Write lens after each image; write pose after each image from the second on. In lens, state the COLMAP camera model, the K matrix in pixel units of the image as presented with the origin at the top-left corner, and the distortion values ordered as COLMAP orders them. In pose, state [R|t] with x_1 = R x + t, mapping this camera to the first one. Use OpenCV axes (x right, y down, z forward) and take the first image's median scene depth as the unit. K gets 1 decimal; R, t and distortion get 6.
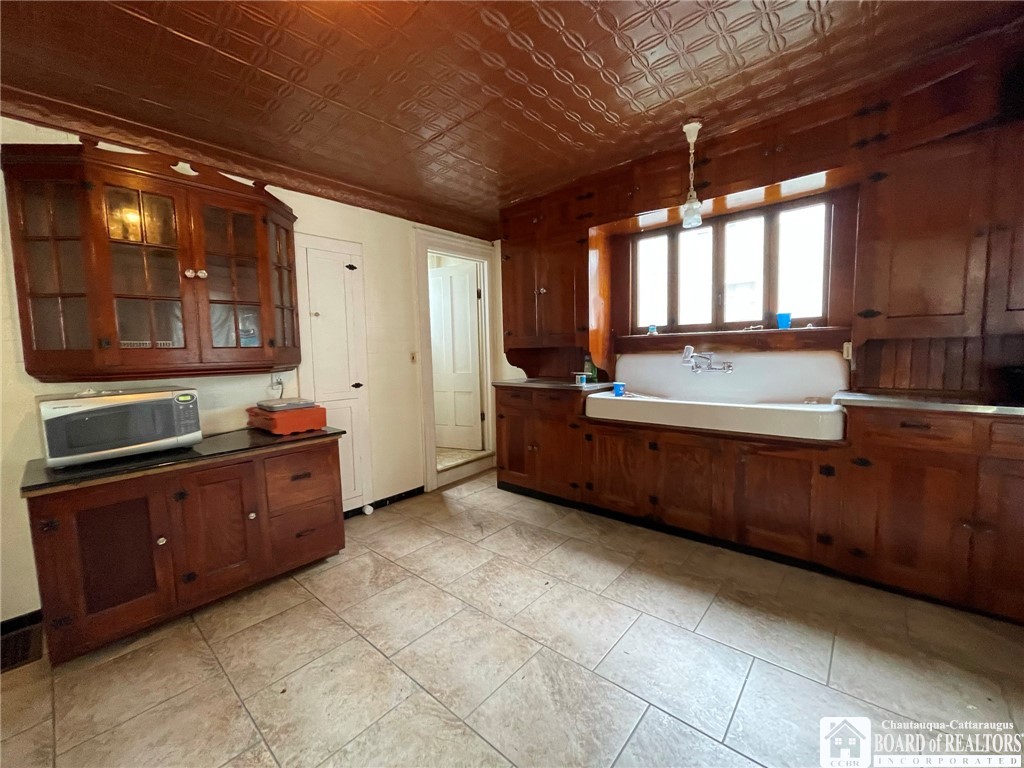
lens RADIAL K [[409.5, 0, 514.0], [0, 409.5, 385.6], [0, 0, 1]] dist [-0.001442, 0.000747]
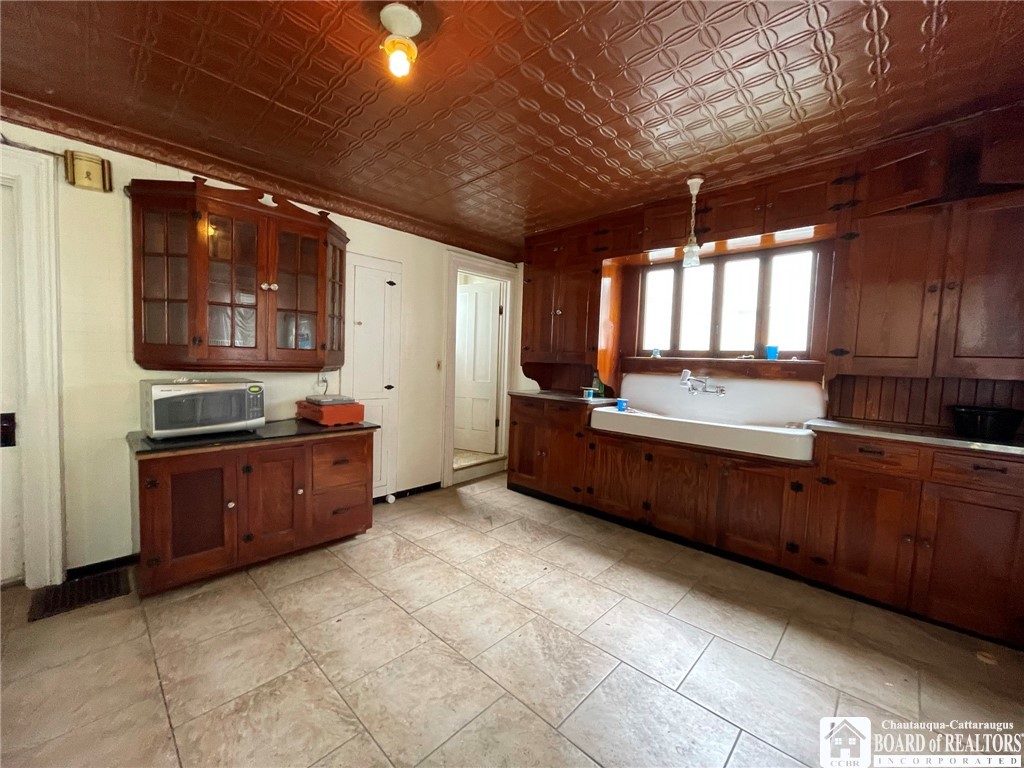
lens RADIAL K [[409.5, 0, 515.8], [0, 409.5, 386.5], [0, 0, 1]] dist [-0.001442, 0.000747]
pose [[0.997577, 0.060968, -0.033506, 0.004660], [-0.061731, 0.997845, -0.022233, 0.002251], [0.032079, 0.024248, 0.999191, -0.172507]]
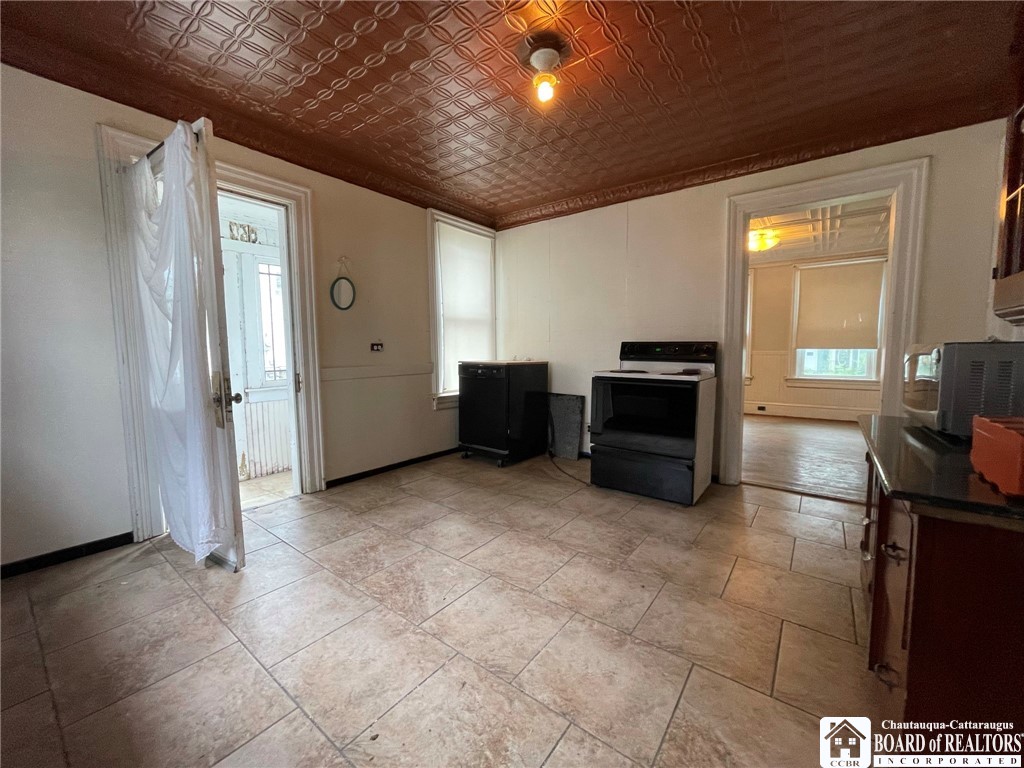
lens RADIAL K [[409.5, 0, 512.4], [0, 409.5, 382.4], [0, 0, 1]] dist [-0.001442, 0.000747]
pose [[-0.996830, 0.039884, -0.068845, -0.082448], [0.027490, 0.984645, 0.172393, -0.056026], [0.074664, 0.169954, -0.982619, 1.506388]]
